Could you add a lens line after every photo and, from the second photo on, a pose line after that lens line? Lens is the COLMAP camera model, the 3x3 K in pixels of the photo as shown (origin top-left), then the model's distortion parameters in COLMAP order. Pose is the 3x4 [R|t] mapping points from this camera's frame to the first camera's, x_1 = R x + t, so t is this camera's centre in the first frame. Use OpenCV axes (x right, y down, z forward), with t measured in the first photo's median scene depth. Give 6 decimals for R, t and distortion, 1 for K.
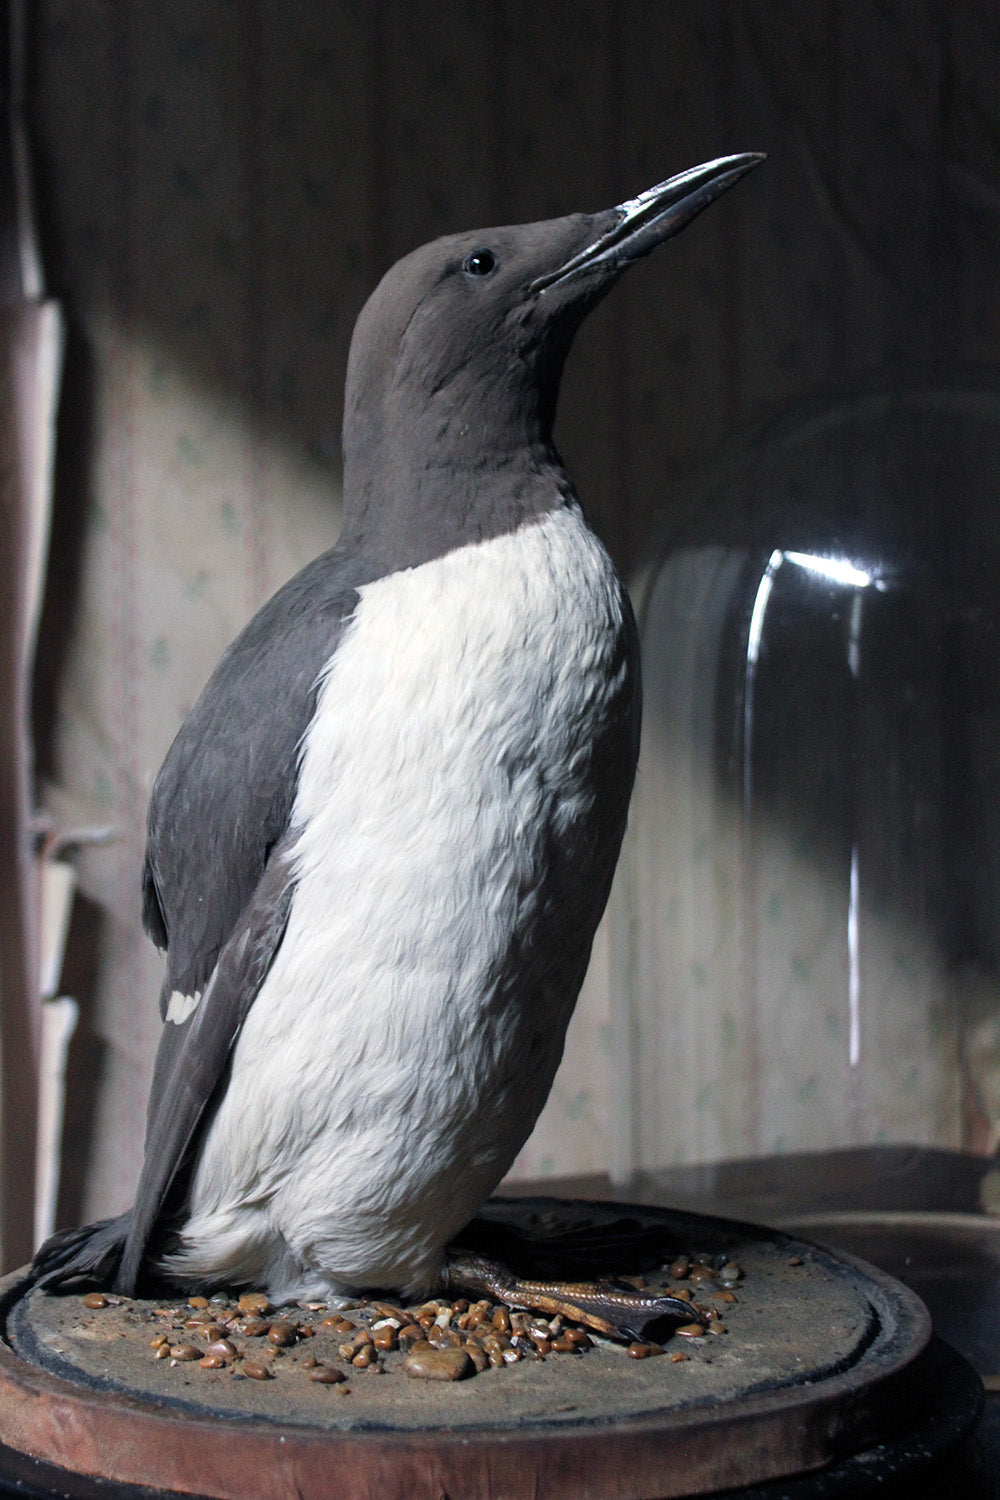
lens RADIAL K [[2124.6, 0, 485.8], [0, 2124.6, 724.1], [0, 0, 1]] dist [-0.040800, 0.104907]
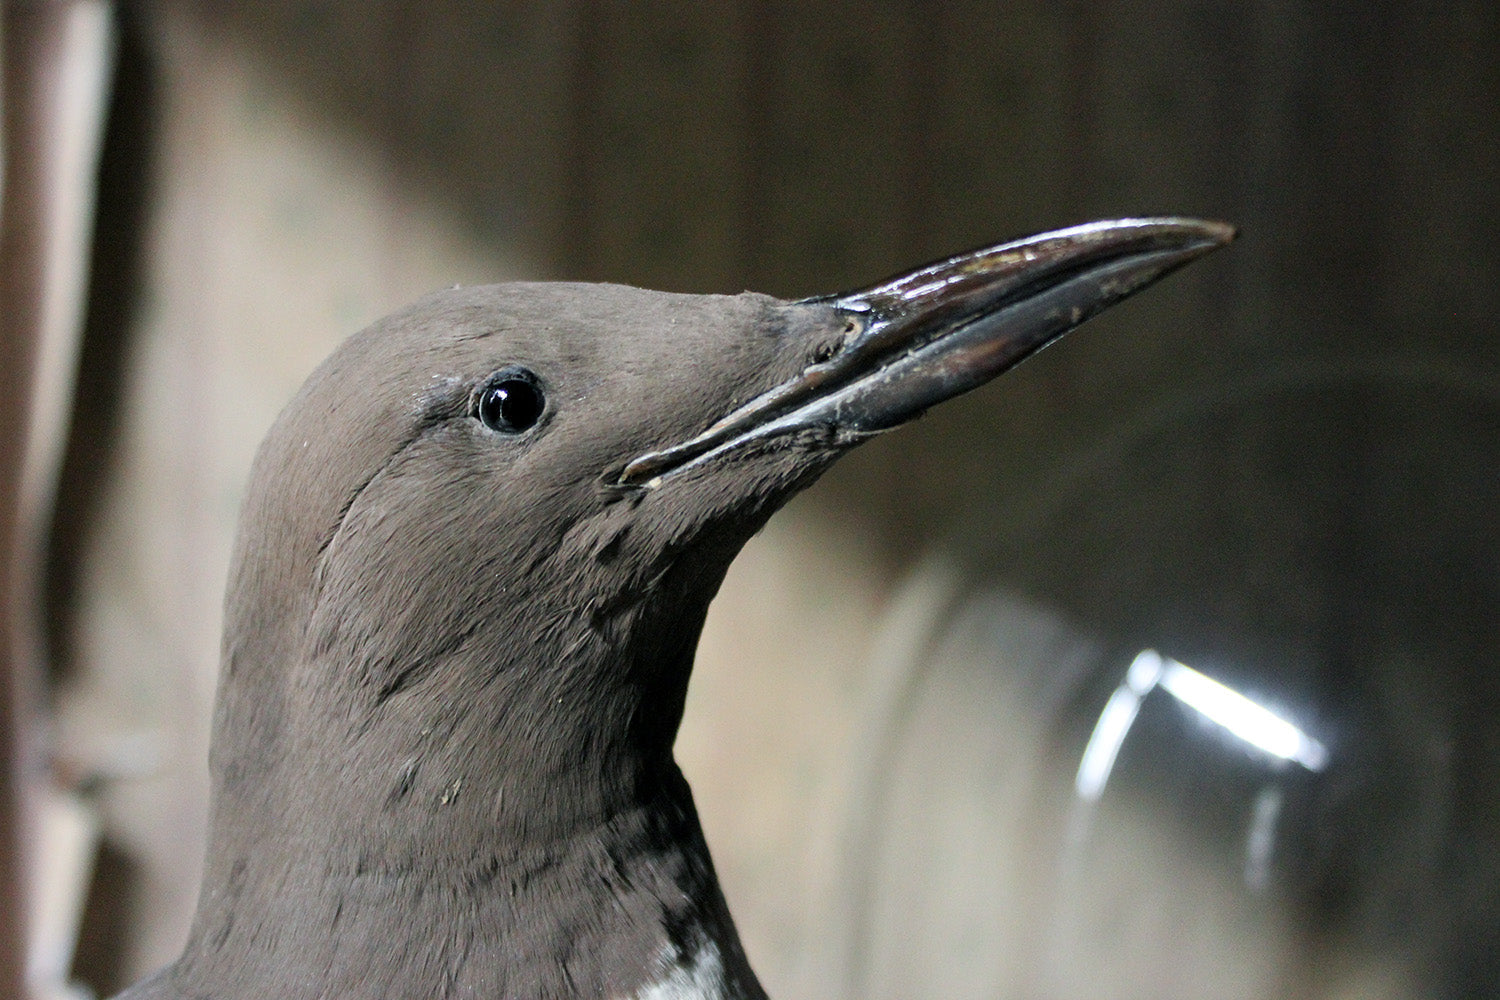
lens RADIAL K [[2124.6, 0, 730.0], [0, 2124.6, 467.7], [0, 0, 1]] dist [-0.040800, 0.104907]
pose [[0.997290, 0.069557, -0.023983, 0.051330], [-0.066658, 0.992163, 0.105689, -0.251487], [0.031146, -0.103803, 0.994110, 0.586125]]
